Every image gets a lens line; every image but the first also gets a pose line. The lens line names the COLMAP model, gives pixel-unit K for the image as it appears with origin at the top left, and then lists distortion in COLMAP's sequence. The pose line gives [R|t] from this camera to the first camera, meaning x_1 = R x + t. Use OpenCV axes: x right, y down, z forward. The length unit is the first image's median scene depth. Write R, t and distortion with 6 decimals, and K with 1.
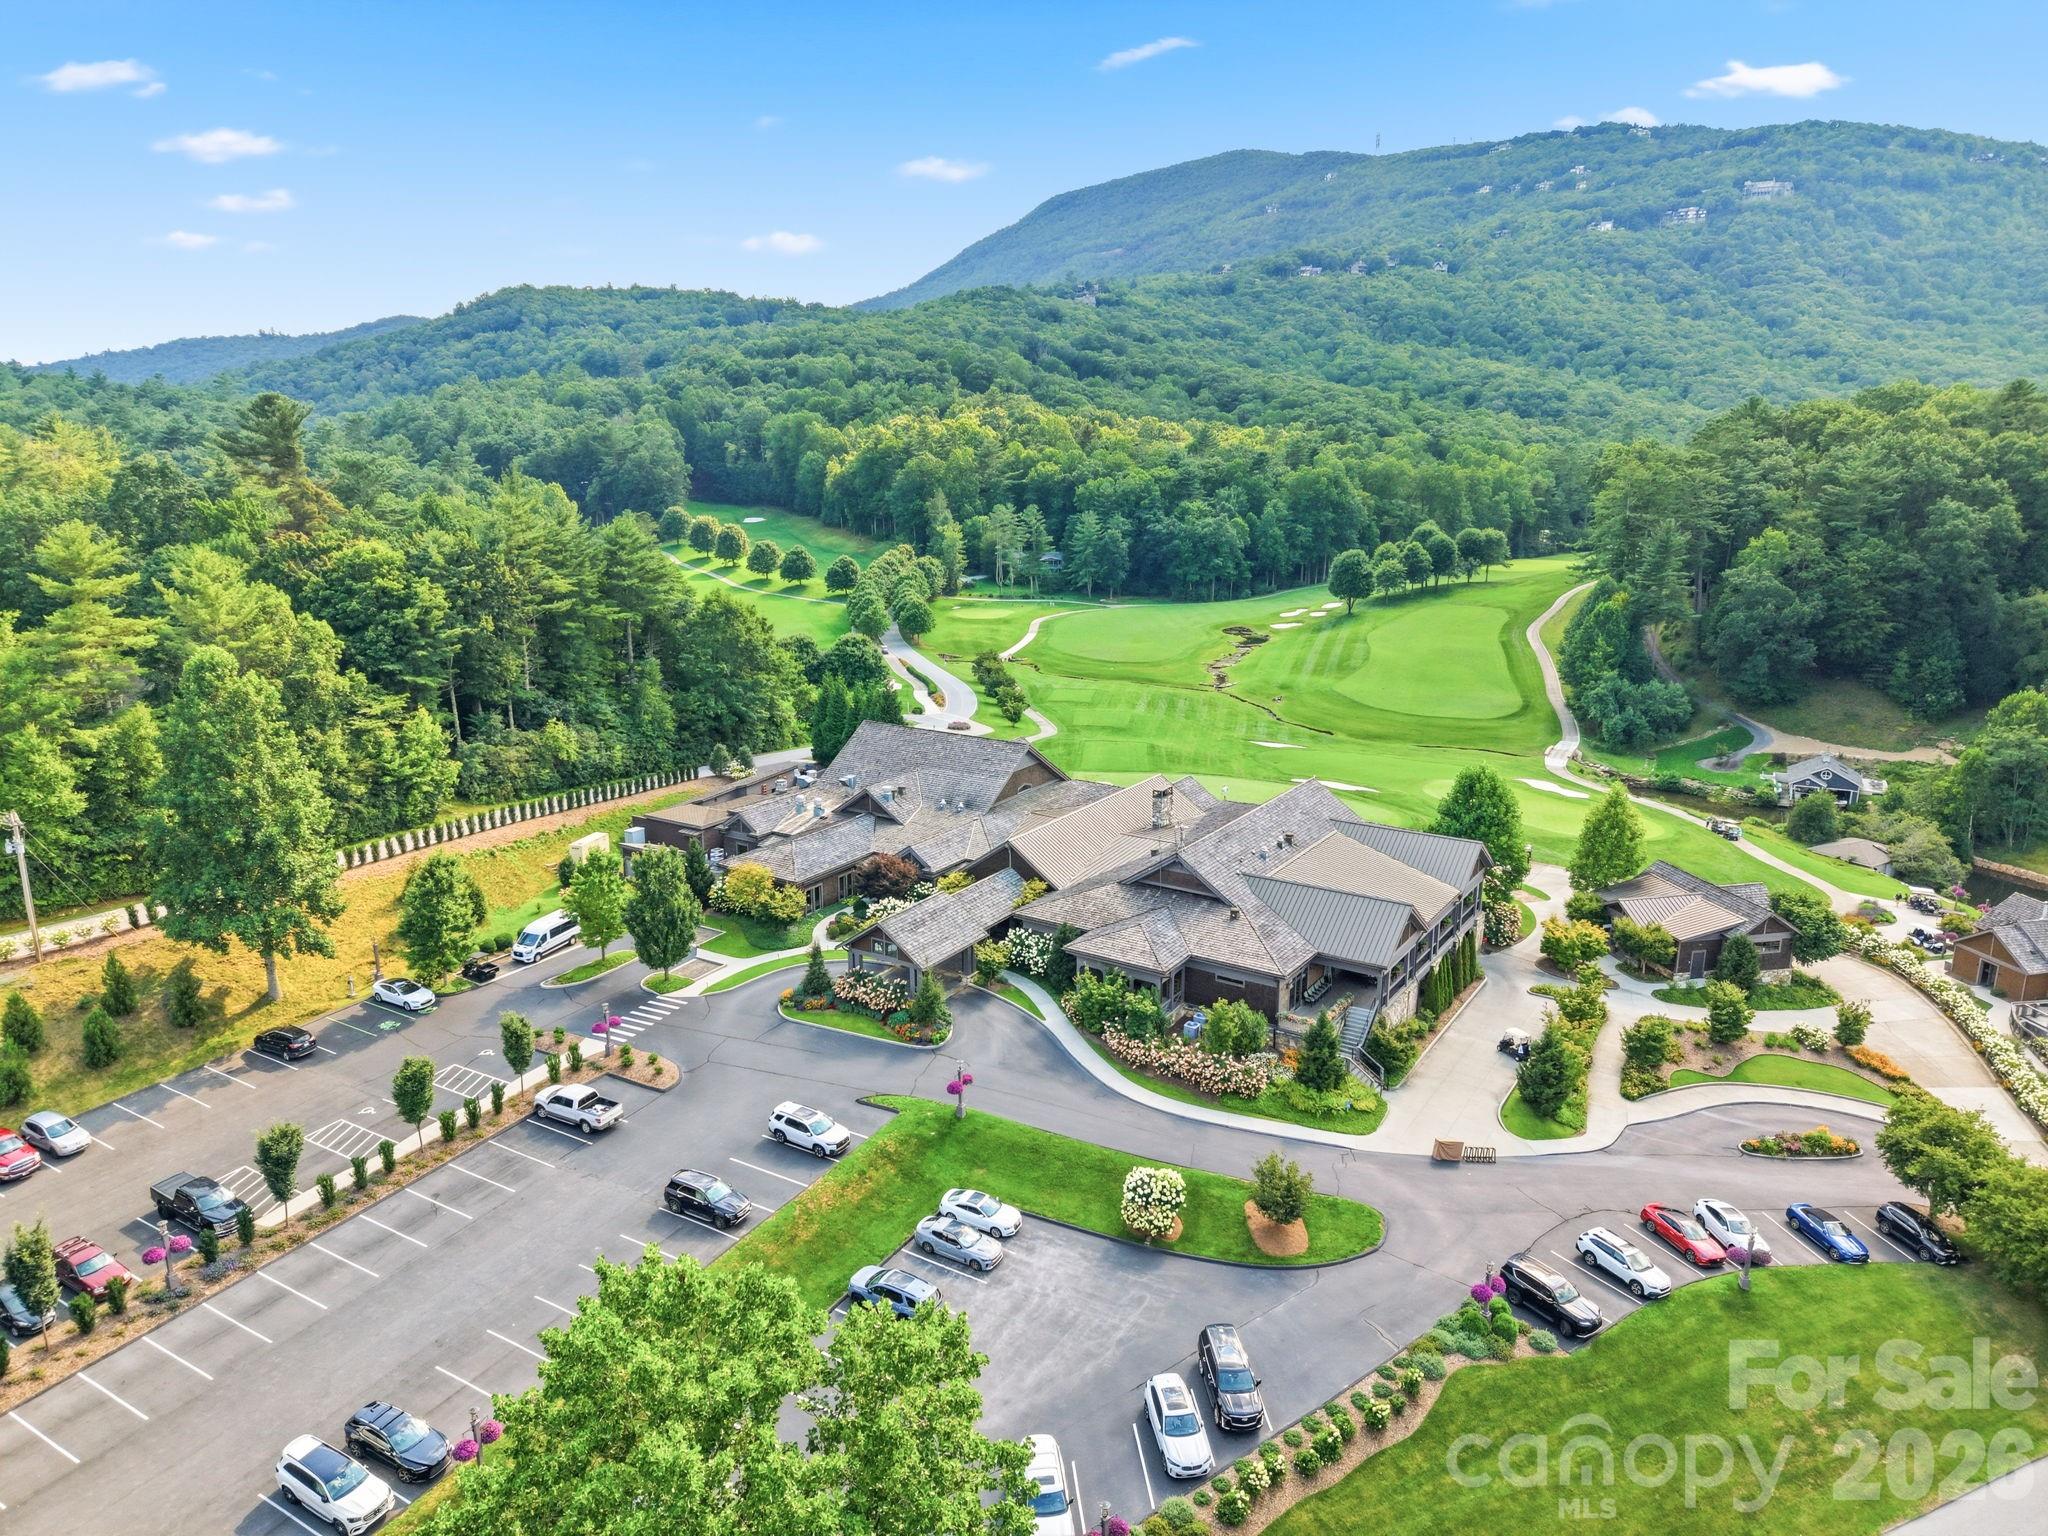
lens RADIAL K [[1352.3, 0, 1020.1], [0, 1352.3, 771.0], [0, 0, 1]] dist [0.018291, -0.011637]
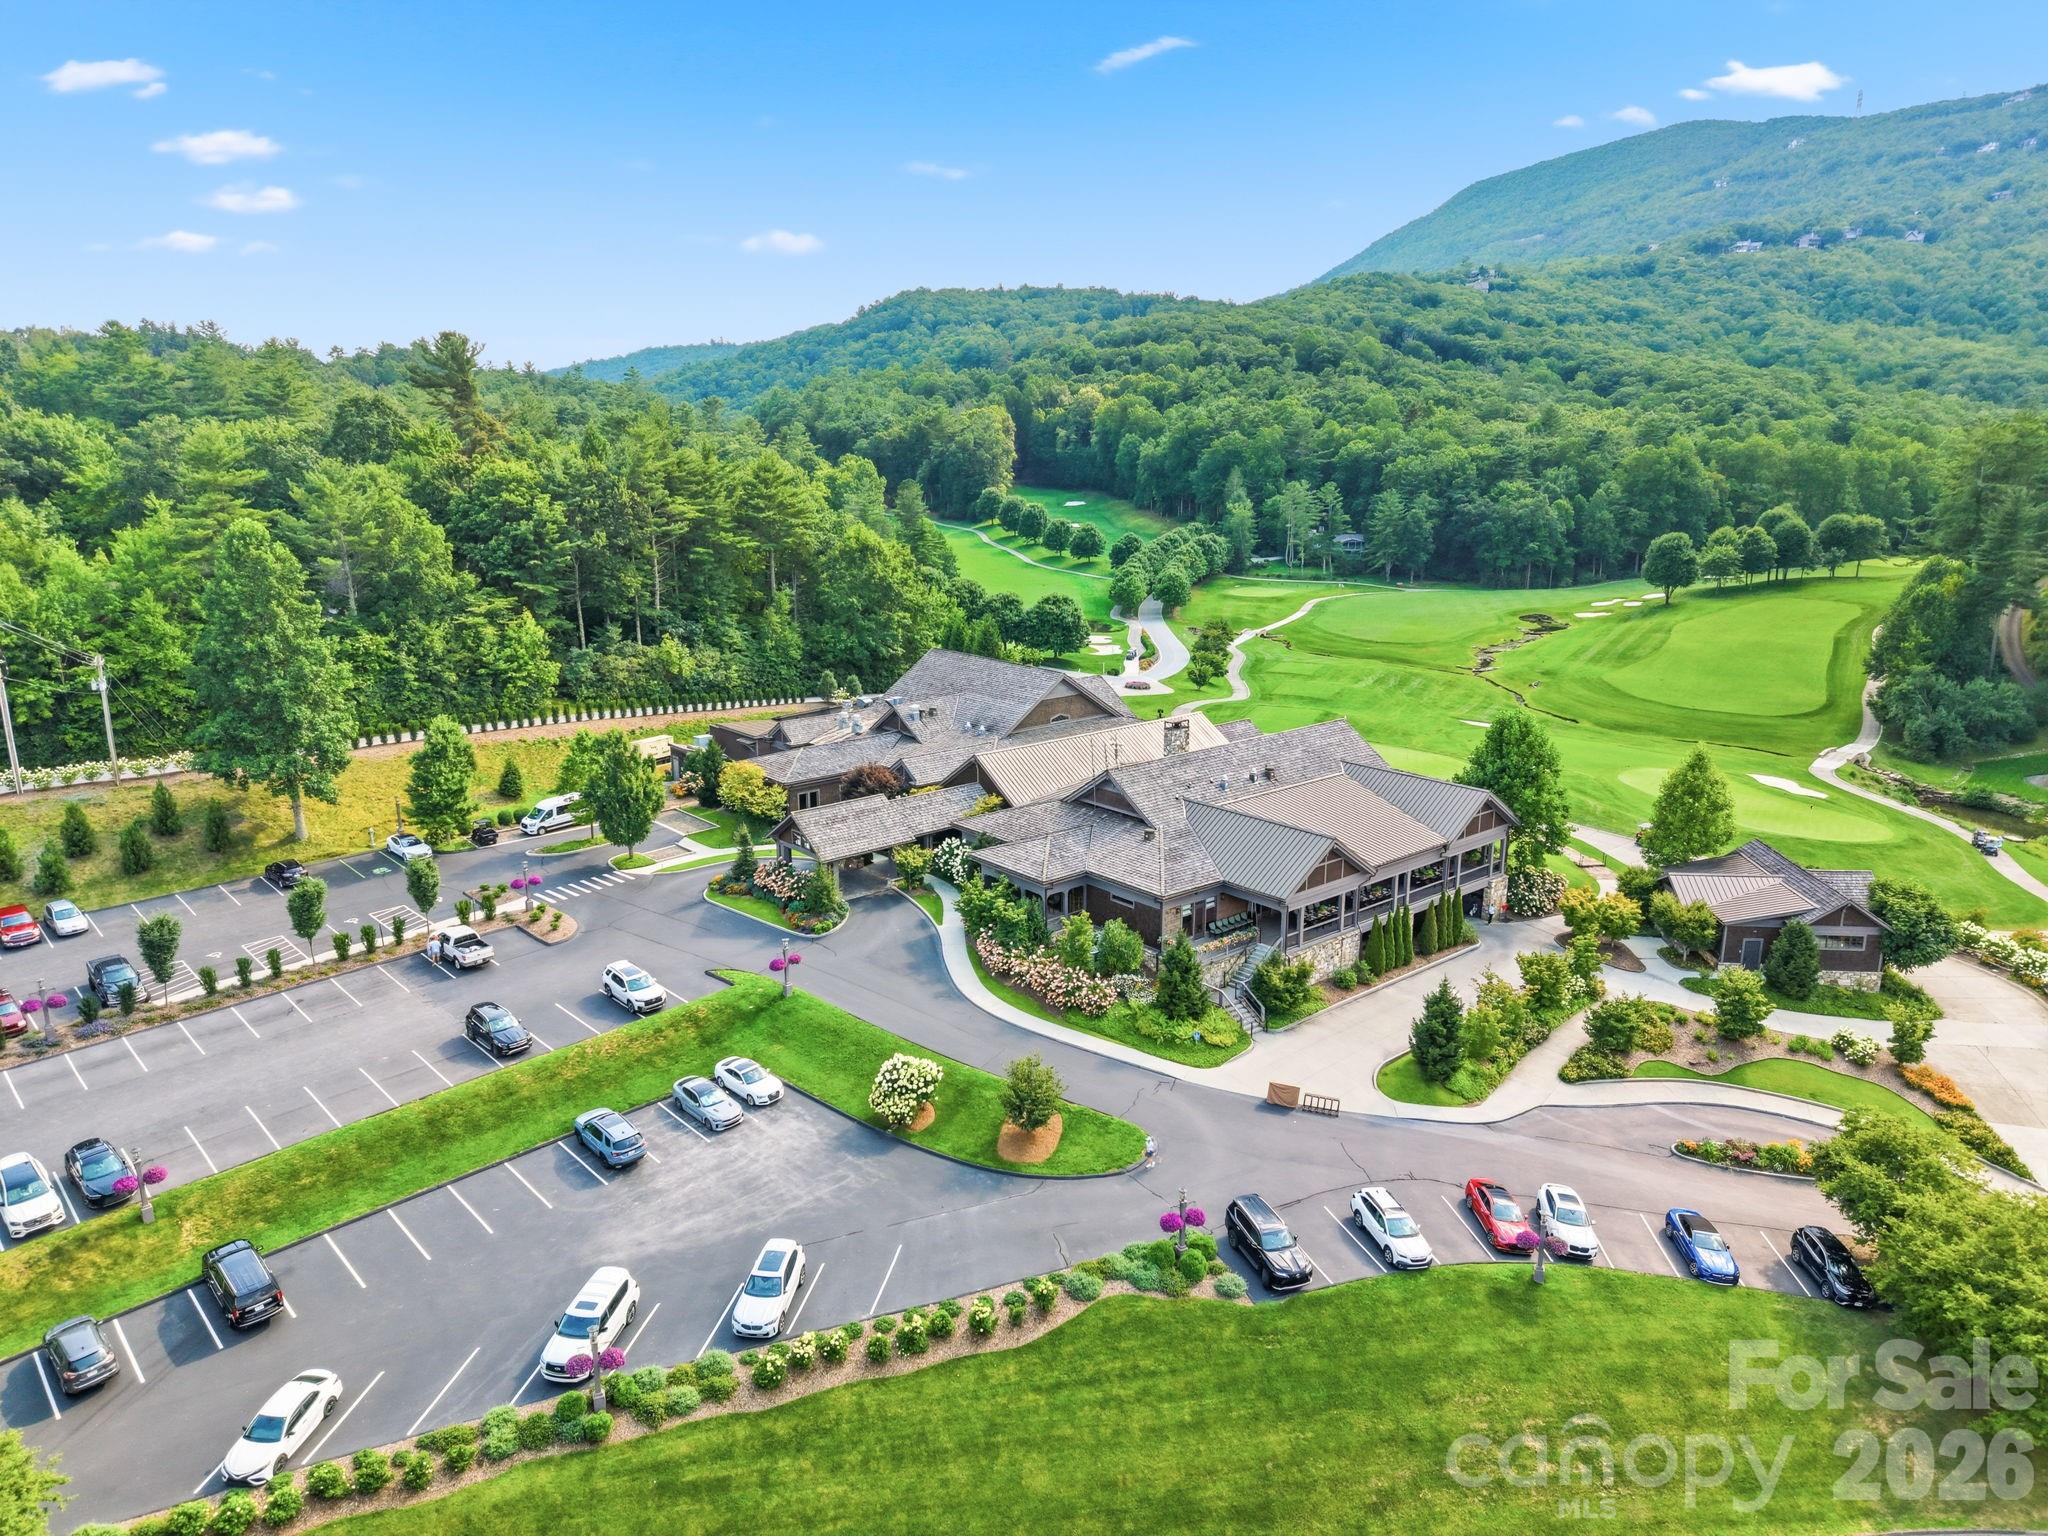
lens RADIAL K [[1352.3, 0, 1020.1], [0, 1352.3, 771.0], [0, 0, 1]] dist [0.018291, -0.011637]
pose [[0.959820, 0.068334, -0.272170, 0.243340], [-0.068583, 0.997608, 0.008610, 0.044807], [0.272108, 0.010402, 0.962211, 0.056043]]
